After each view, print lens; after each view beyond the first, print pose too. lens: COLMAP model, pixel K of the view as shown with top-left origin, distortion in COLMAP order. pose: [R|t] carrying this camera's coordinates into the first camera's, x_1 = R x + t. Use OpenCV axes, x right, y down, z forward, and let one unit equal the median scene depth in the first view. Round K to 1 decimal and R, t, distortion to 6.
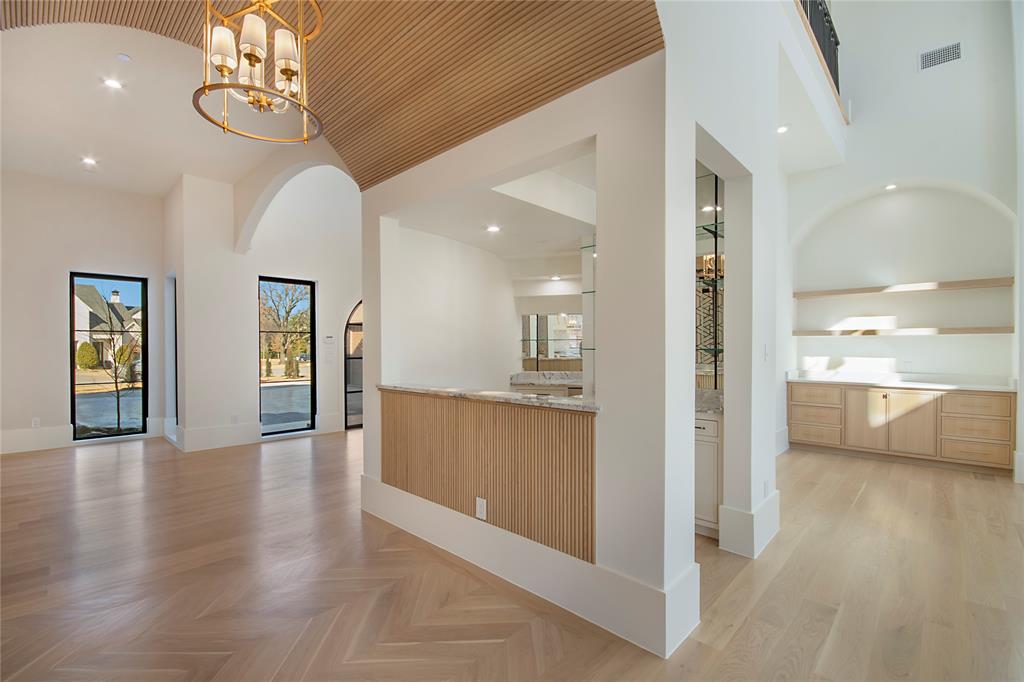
lens RADIAL K [[461.6, 0, 519.2], [0, 461.6, 345.6], [0, 0, 1]] dist [-0.000729, -0.002488]
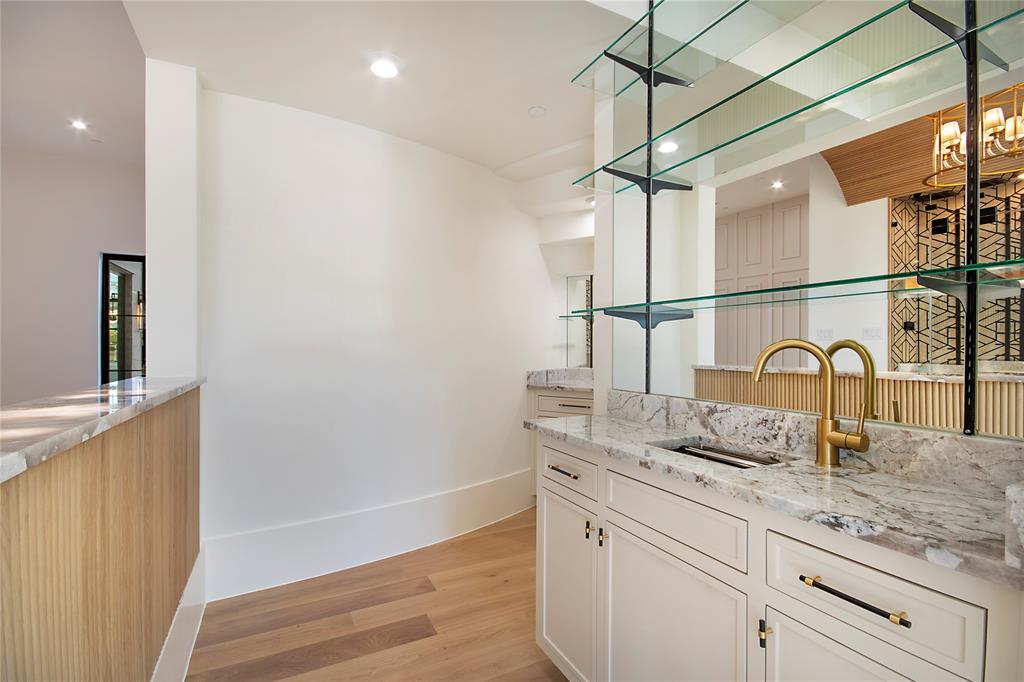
lens RADIAL K [[461.6, 0, 509.7], [0, 461.6, 344.8], [0, 0, 1]] dist [-0.000729, -0.002488]
pose [[0.933012, 0.004215, -0.359820, 0.178358], [-0.003739, 0.999991, 0.002019, 0.027403], [0.359826, -0.000539, 0.933019, 0.428472]]
